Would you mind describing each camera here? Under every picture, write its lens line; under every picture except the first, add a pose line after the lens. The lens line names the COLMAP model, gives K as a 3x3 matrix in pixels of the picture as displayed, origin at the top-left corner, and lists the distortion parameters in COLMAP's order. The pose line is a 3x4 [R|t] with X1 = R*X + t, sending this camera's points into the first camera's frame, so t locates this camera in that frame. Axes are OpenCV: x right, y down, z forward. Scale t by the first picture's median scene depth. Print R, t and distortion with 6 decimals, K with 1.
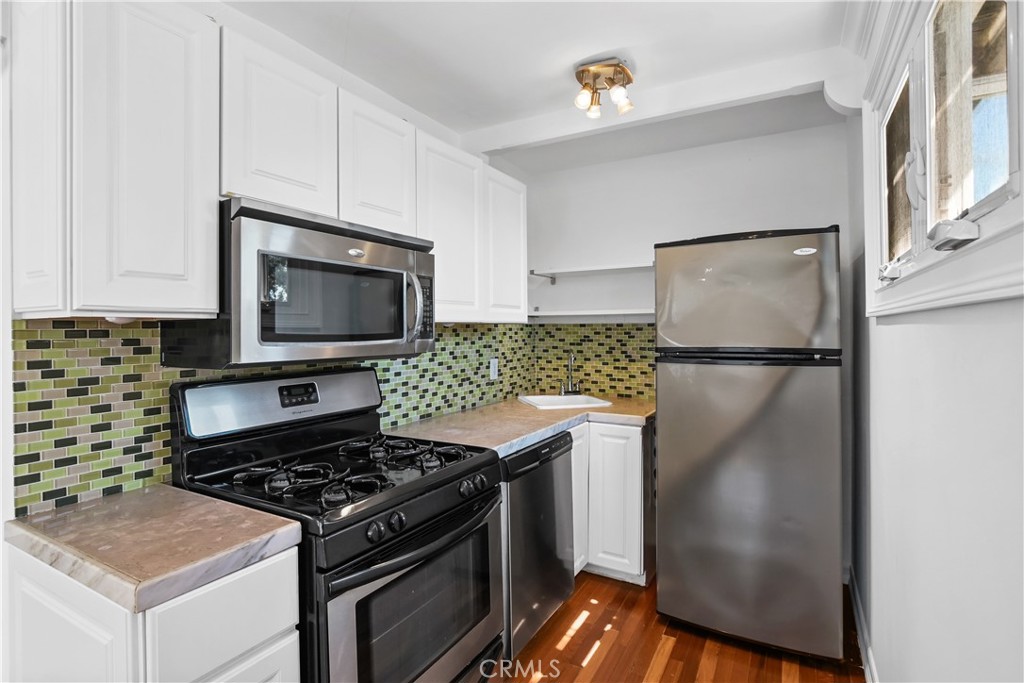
lens RADIAL K [[506.3, 0, 508.5], [0, 506.3, 335.2], [0, 0, 1]] dist [-0.019342, -0.000054]
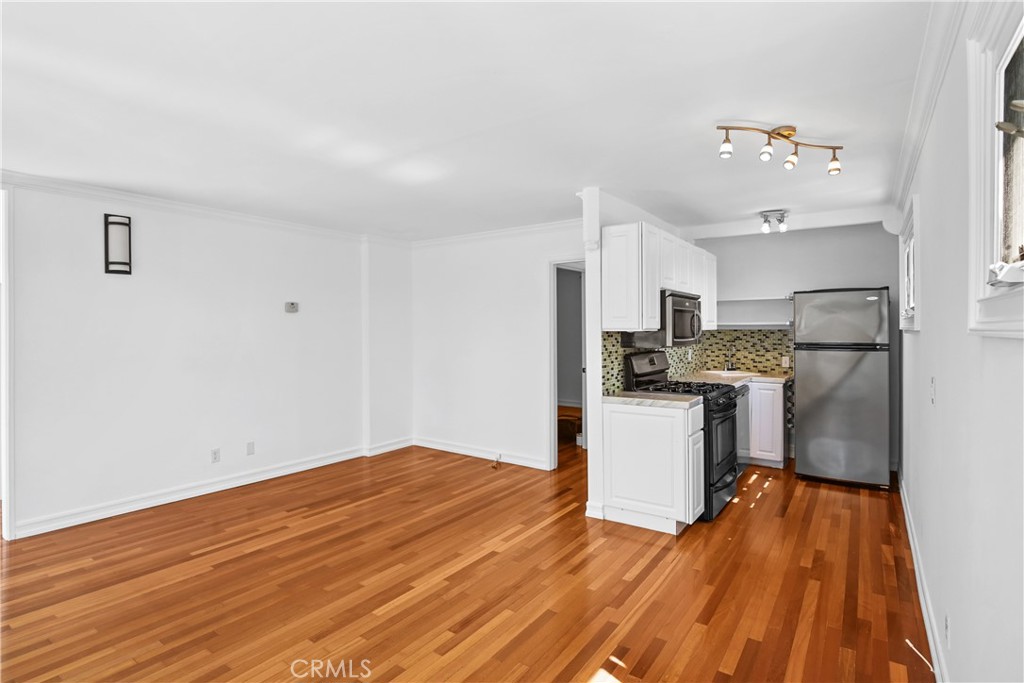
lens RADIAL K [[506.3, 0, 508.5], [0, 506.3, 335.2], [0, 0, 1]] dist [-0.019342, -0.000054]
pose [[0.995216, 0.004023, -0.097618, -0.630777], [-0.003831, 0.999990, 0.002150, -0.005866], [0.097625, -0.001766, 0.995222, -1.083009]]
